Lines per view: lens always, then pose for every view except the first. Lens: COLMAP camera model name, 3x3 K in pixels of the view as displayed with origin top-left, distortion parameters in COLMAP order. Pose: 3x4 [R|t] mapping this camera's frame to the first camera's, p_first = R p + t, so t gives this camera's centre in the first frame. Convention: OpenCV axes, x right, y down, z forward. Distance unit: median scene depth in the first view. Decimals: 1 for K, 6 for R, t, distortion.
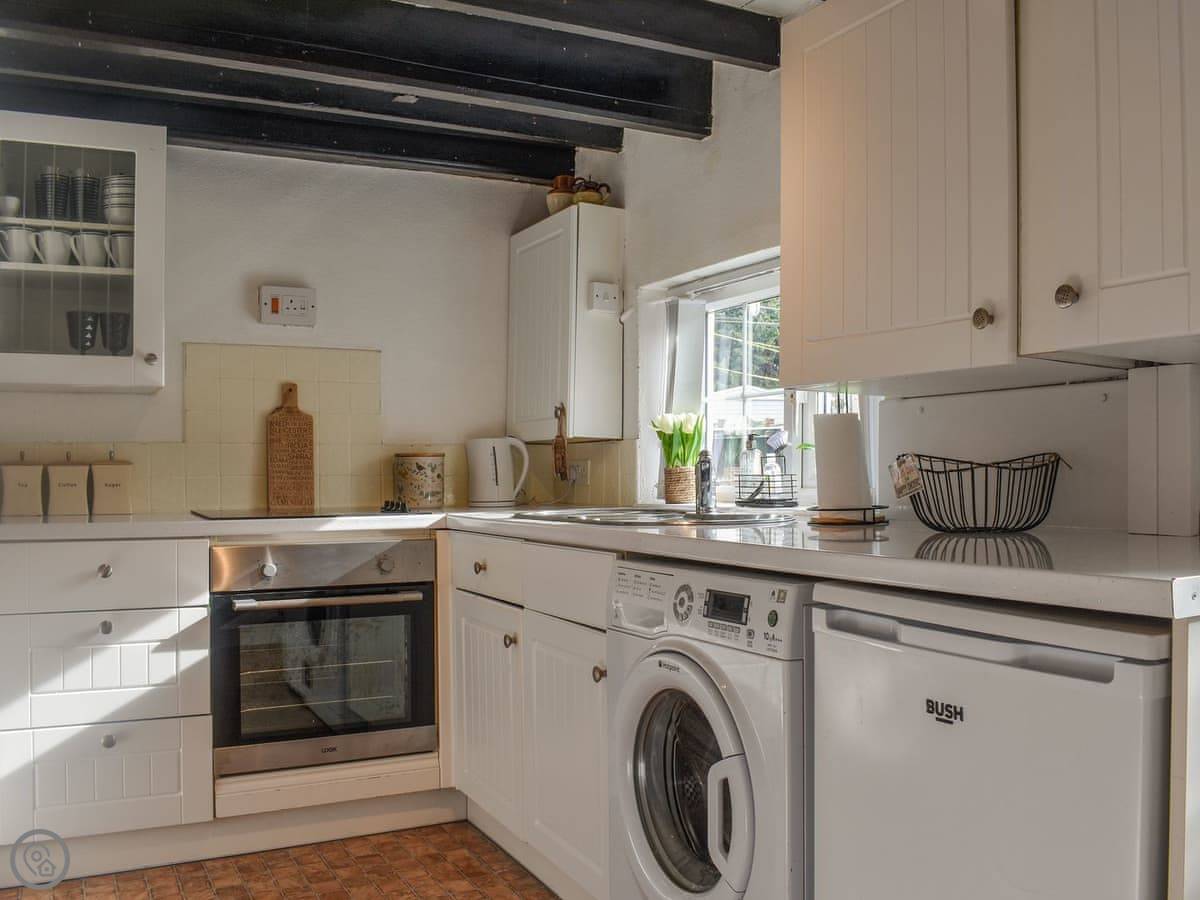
lens RADIAL K [[1116.1, 0, 600.0], [0, 1116.1, 450.0], [0, 0, 1]] dist [-0.097279, 0.008966]
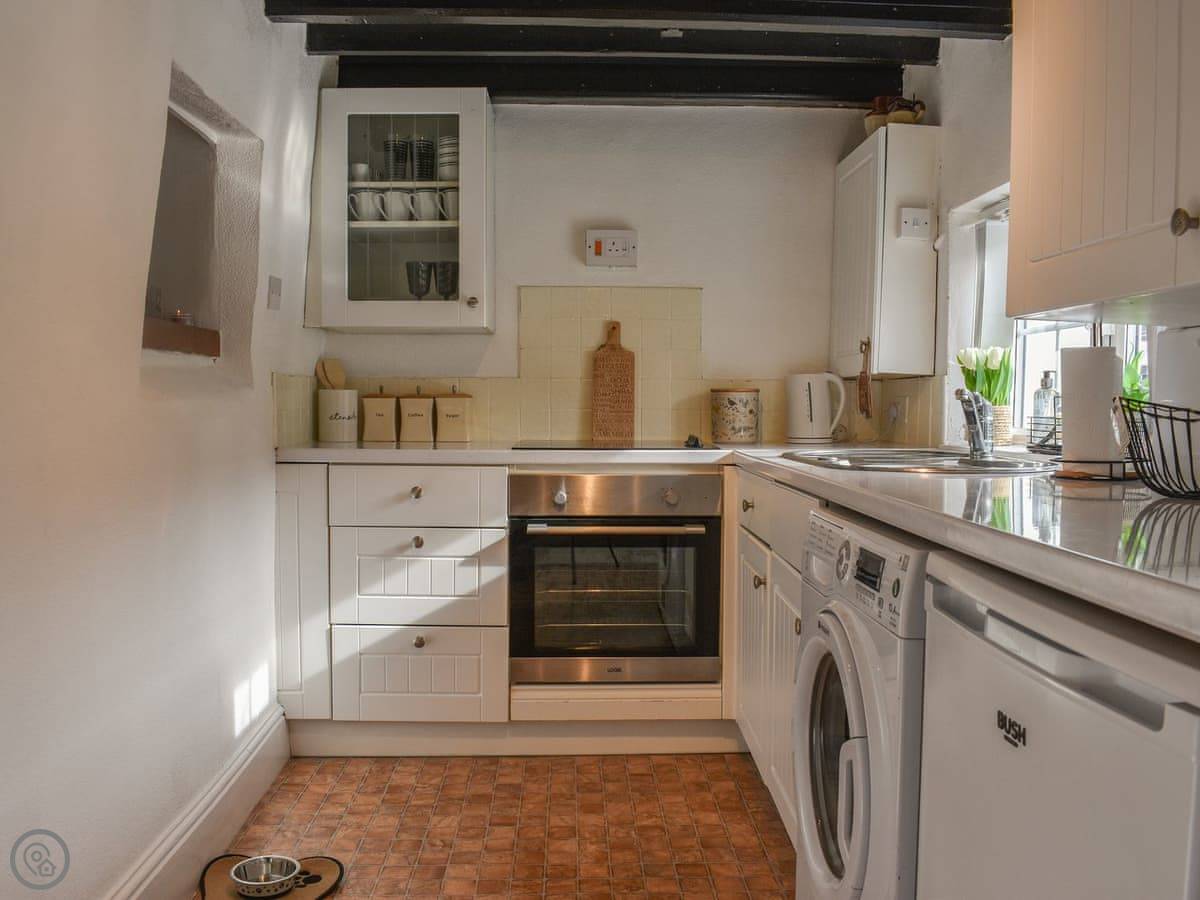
lens RADIAL K [[1047.4, 0, 600.0], [0, 1047.4, 450.0], [0, 0, 1]] dist [-0.091649, -0.004071]
pose [[0.898023, 0.031297, -0.438835, 0.168458], [-0.002778, 0.997850, 0.065480, -0.003788], [0.439941, -0.057583, 0.896179, 0.105195]]
